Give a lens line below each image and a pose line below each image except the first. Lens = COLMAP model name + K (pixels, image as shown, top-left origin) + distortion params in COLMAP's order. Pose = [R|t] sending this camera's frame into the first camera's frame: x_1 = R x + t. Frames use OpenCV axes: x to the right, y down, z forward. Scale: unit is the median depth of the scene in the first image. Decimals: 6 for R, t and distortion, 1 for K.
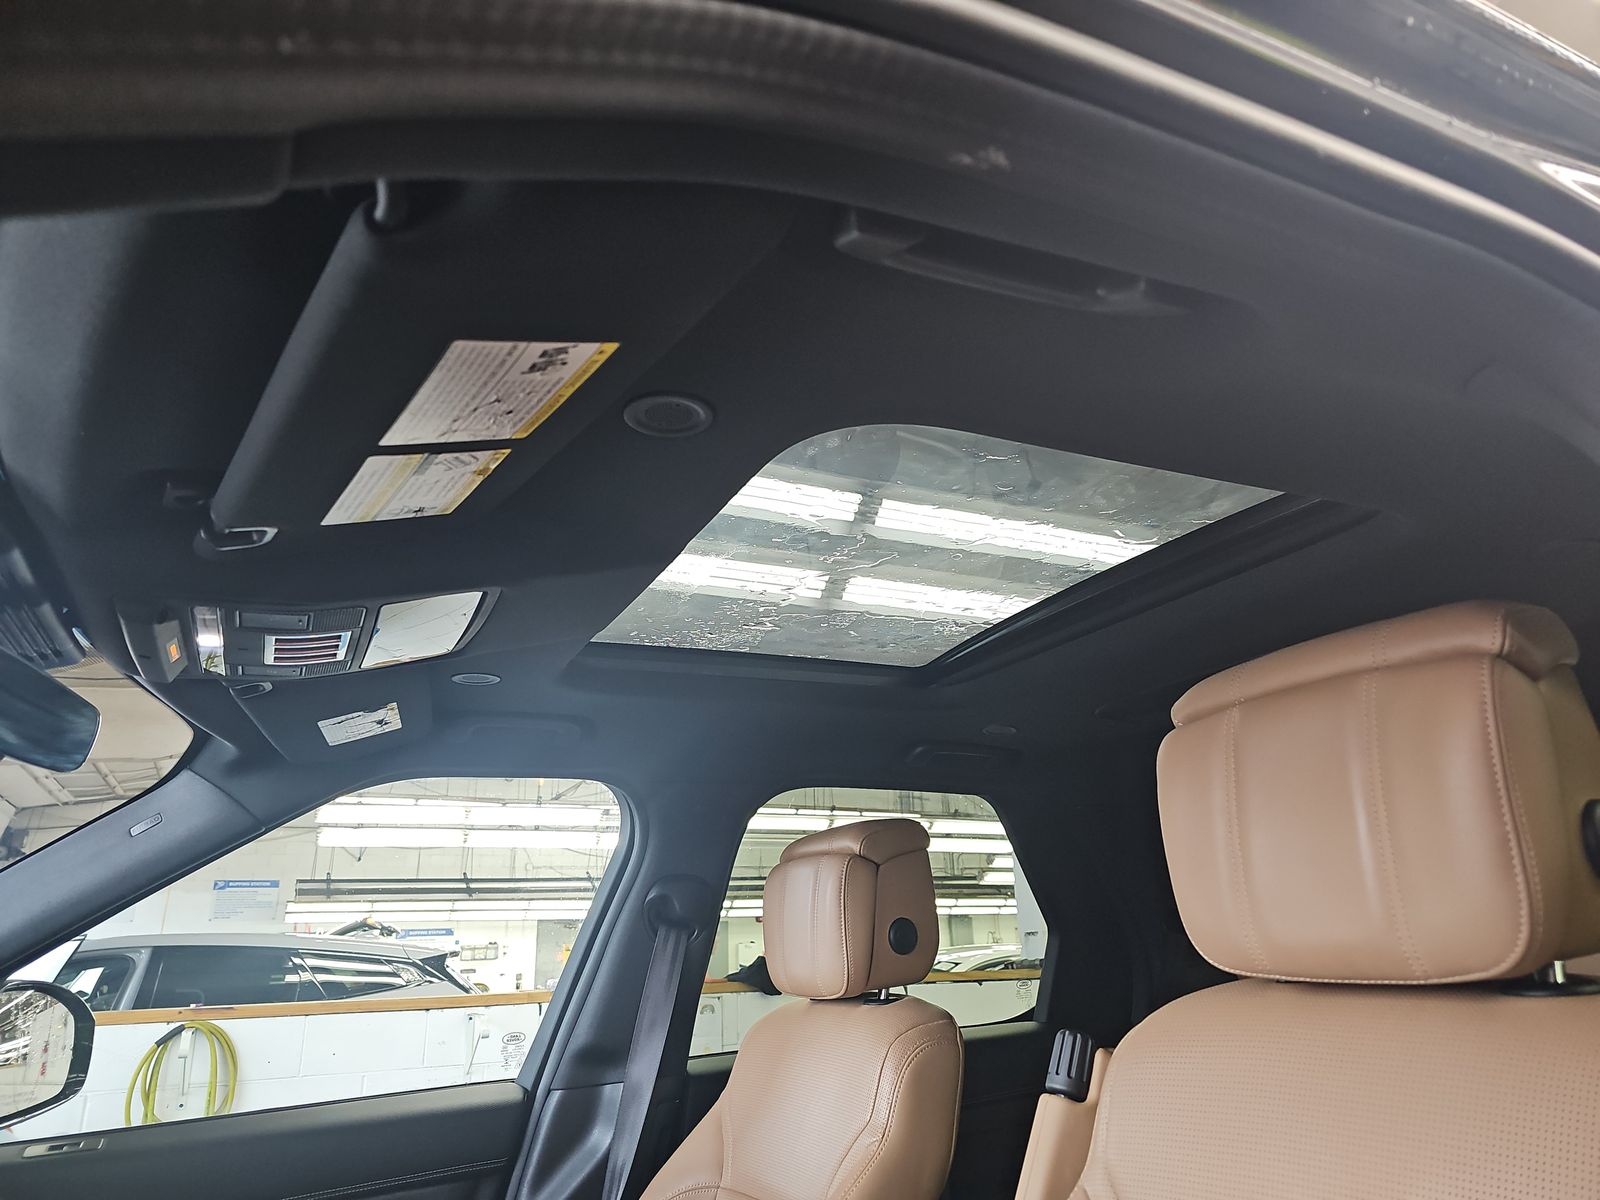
lens RADIAL K [[1062.0, 0, 806.7], [0, 1062.0, 609.7], [0, 0, 1]] dist [0.024682, -0.007238]
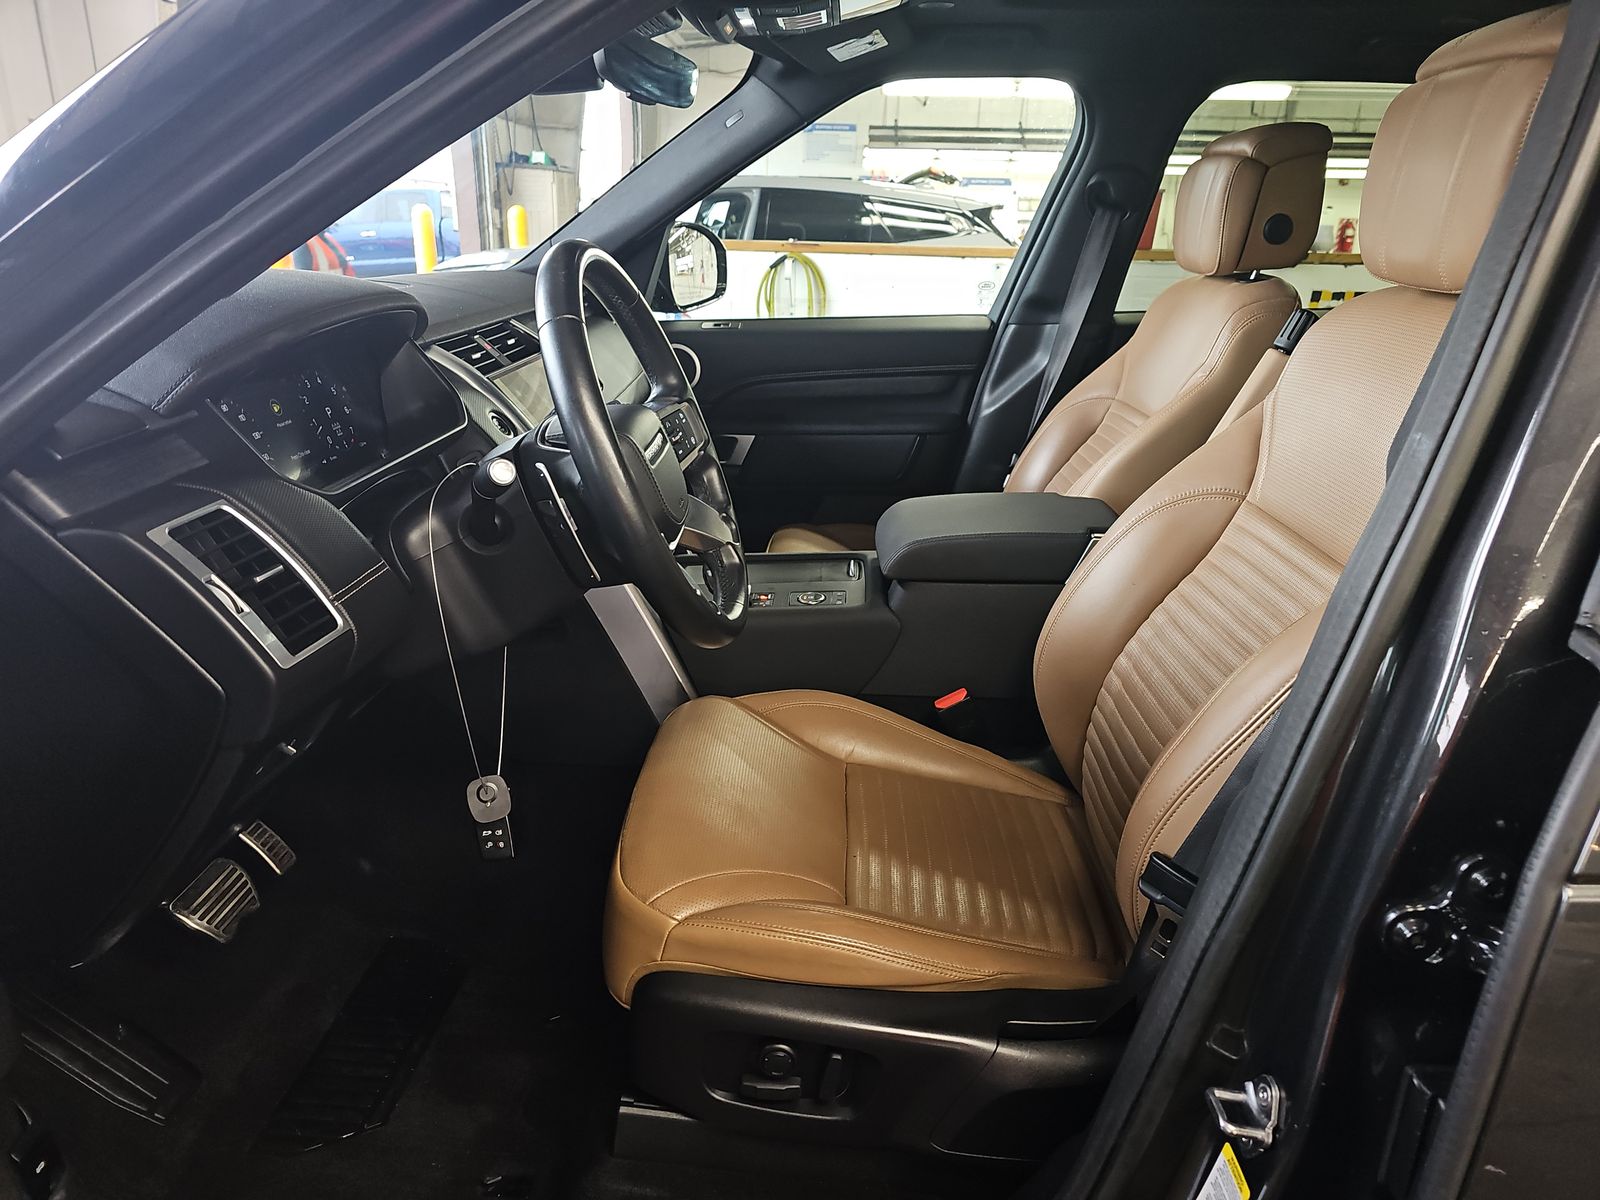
lens RADIAL K [[1062.0, 0, 806.7], [0, 1062.0, 609.7], [0, 0, 1]] dist [0.024682, -0.007238]
pose [[0.881529, 0.210958, -0.422378, 0.081278], [0.098816, 0.792369, 0.601986, -0.048959], [0.461672, -0.572406, 0.677650, -0.115663]]
